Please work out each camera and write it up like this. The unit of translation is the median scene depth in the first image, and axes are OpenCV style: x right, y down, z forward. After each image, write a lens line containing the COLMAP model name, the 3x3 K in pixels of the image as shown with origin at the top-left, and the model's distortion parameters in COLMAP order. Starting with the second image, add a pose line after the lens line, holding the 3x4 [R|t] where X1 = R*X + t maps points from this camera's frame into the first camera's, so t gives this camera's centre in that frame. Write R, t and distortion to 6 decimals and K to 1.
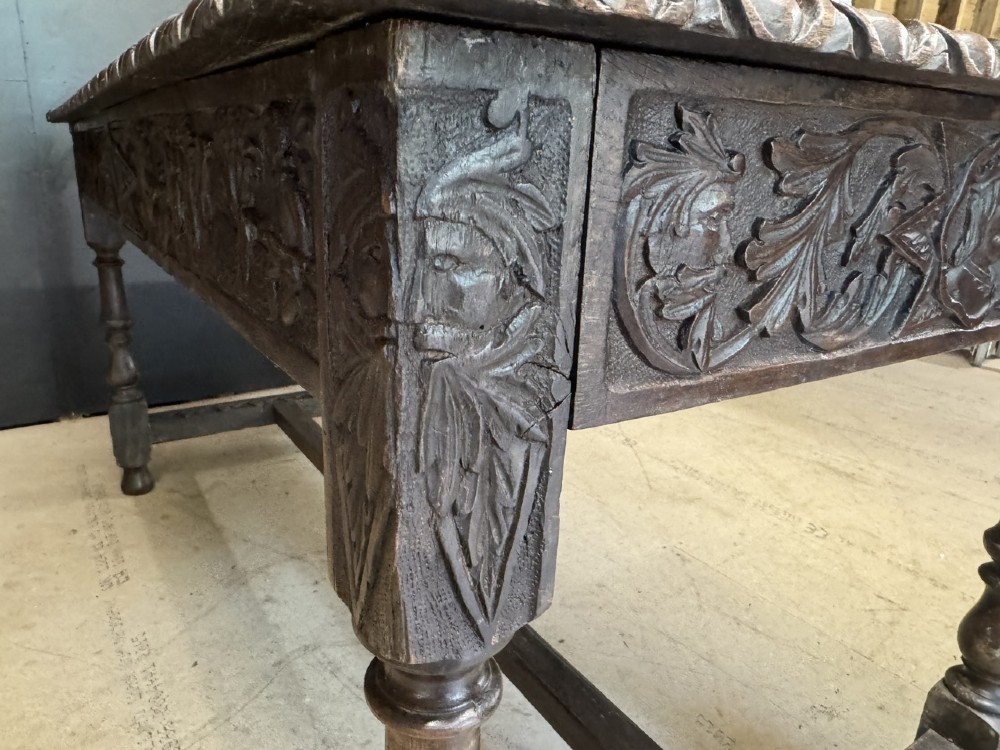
lens RADIAL K [[715.4, 0, 452.8], [0, 715.4, 372.3], [0, 0, 1]] dist [0.000753, 0.000598]
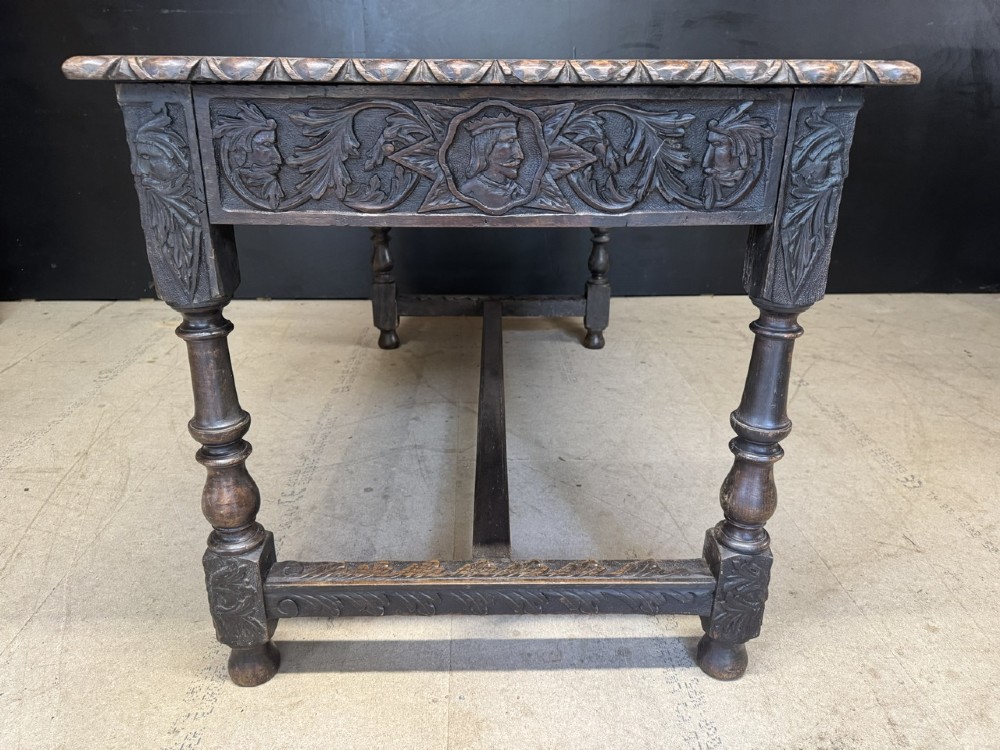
lens RADIAL K [[714.4, 0, 500.0], [0, 714.4, 375.0], [0, 0, 1]] dist [0.125449, -0.252089]
pose [[0.867903, 0.164280, -0.468782, 0.555302], [-0.129083, 0.985897, 0.106512, 0.047588], [0.479668, -0.031930, 0.876869, -0.202308]]
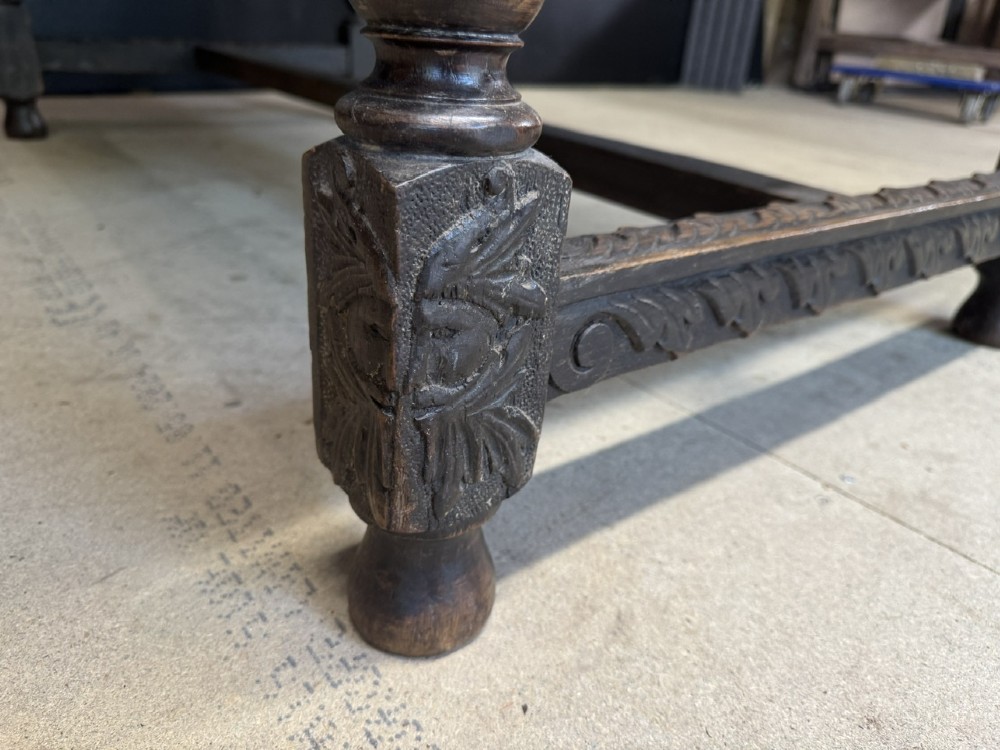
lens RADIAL K [[721.8, 0, 500.0], [0, 721.8, 375.0], [0, 0, 1]] dist [0.060865, -0.124854]
pose [[0.993102, -0.009220, 0.116888, -0.024517], [-0.011013, 0.985162, 0.171274, 0.369780], [-0.116732, -0.171380, 0.978265, 0.118943]]
